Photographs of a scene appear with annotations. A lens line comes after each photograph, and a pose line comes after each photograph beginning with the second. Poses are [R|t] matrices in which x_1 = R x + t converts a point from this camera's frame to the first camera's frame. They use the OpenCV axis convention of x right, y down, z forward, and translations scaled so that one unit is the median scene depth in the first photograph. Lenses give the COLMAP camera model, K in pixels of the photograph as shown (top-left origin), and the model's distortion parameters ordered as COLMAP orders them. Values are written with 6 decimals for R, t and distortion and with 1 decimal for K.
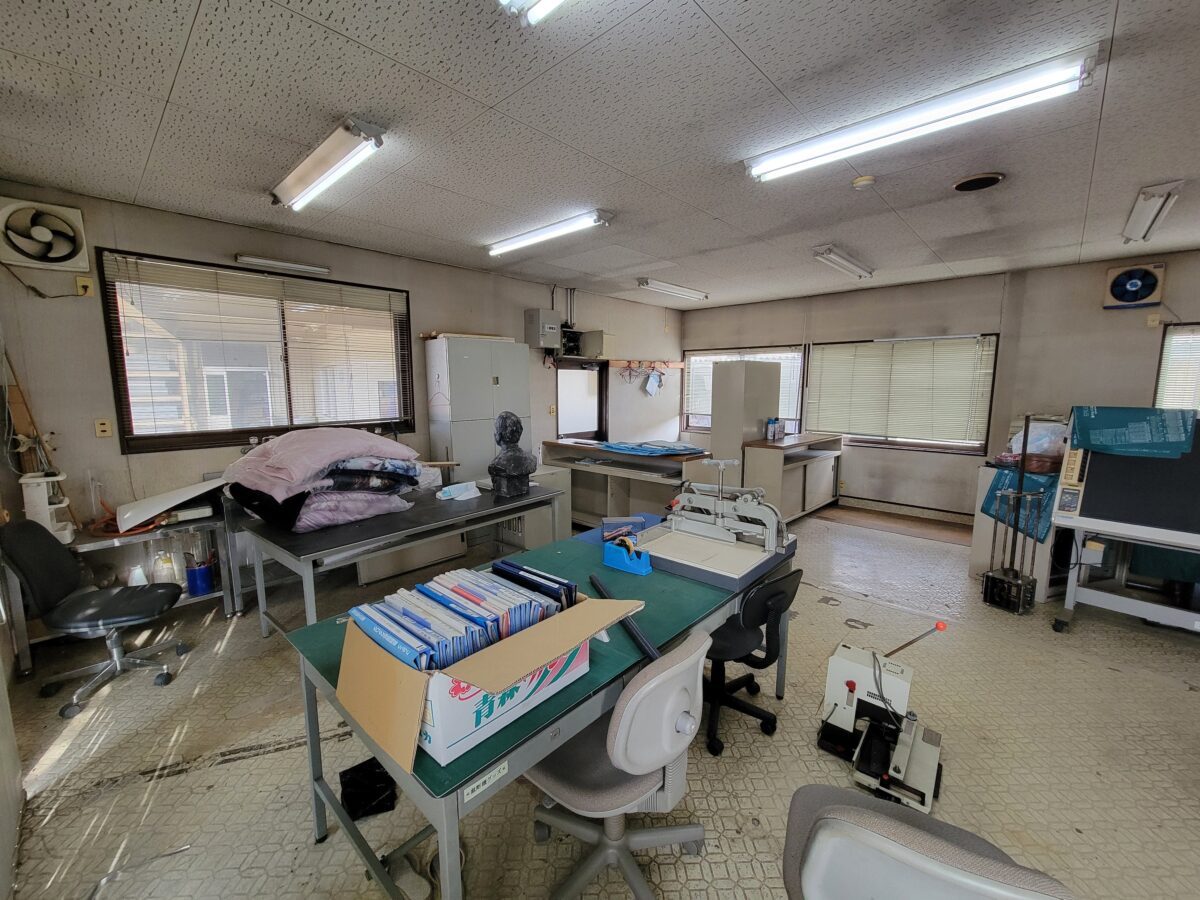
lens RADIAL K [[486.9, 0, 594.1], [0, 486.9, 447.4], [0, 0, 1]] dist [0.001576, -0.000724]
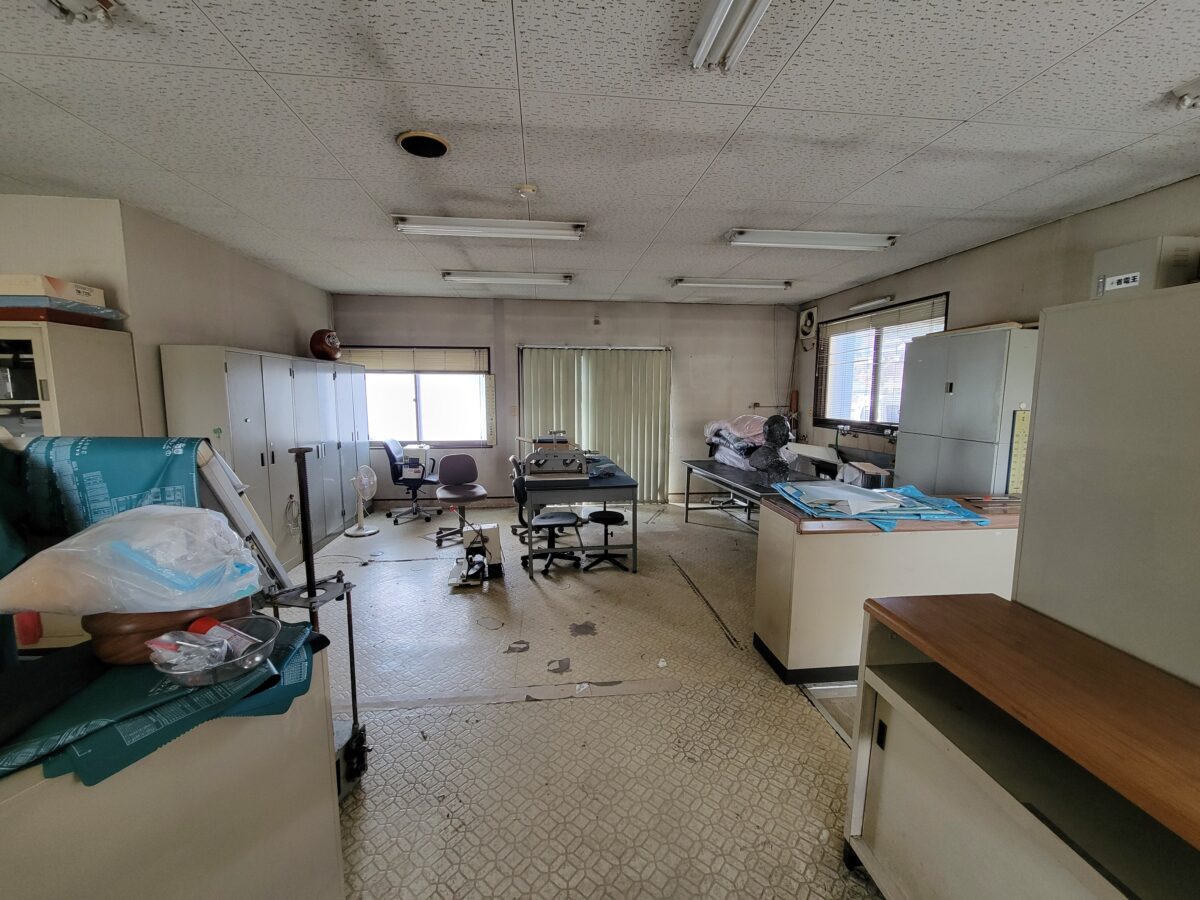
lens RADIAL K [[486.9, 0, 598.5], [0, 486.9, 450.0], [0, 0, 1]] dist [0.001576, -0.000724]
pose [[-0.643288, 0.094236, -0.759803, 1.101615], [-0.102286, 0.972922, 0.207269, -0.213631], [0.758761, 0.211051, -0.616230, 1.593600]]
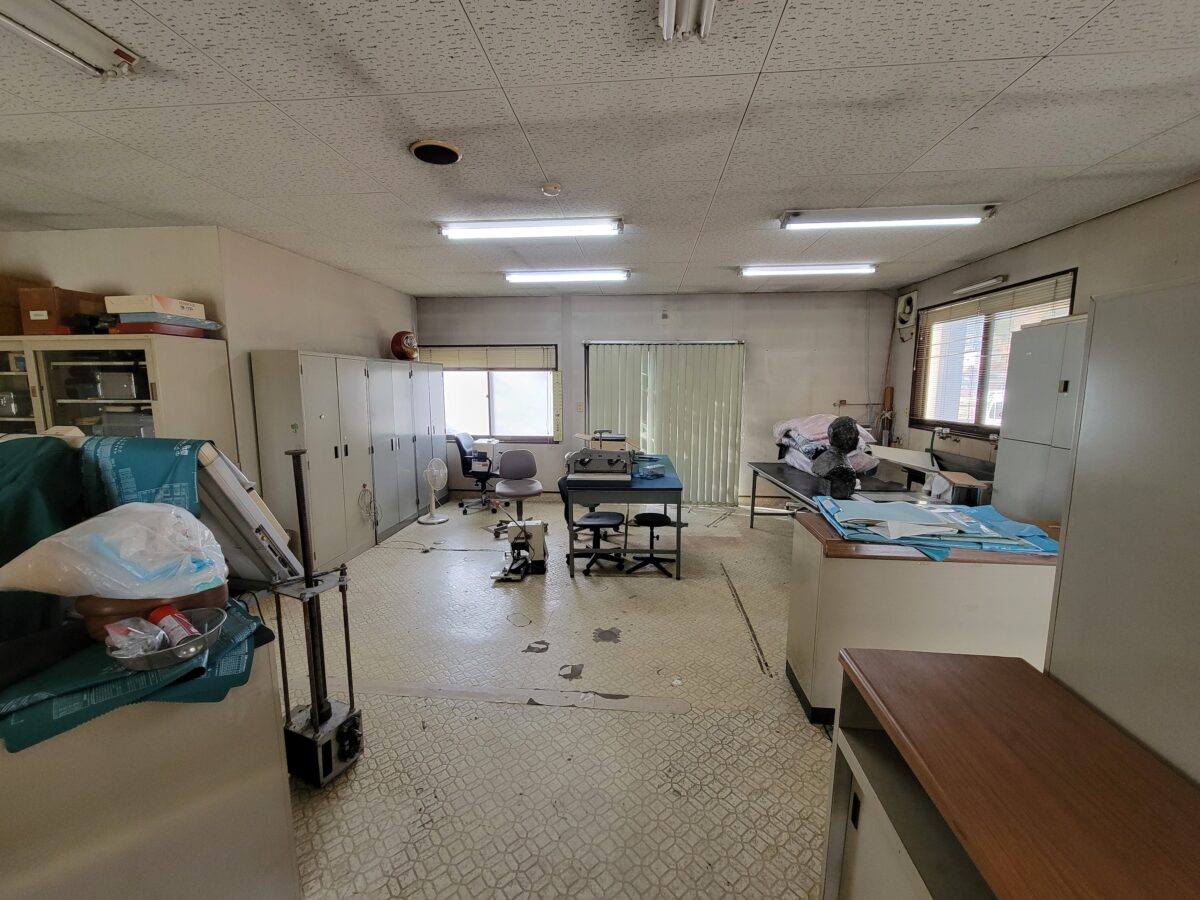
lens RADIAL K [[486.9, 0, 598.7], [0, 486.9, 449.6], [0, 0, 1]] dist [0.001576, -0.000724]
pose [[-0.786348, 0.086790, -0.611657, 0.976223], [-0.079605, 0.967593, 0.239637, -0.238614], [0.612633, 0.237129, -0.753956, 1.669388]]
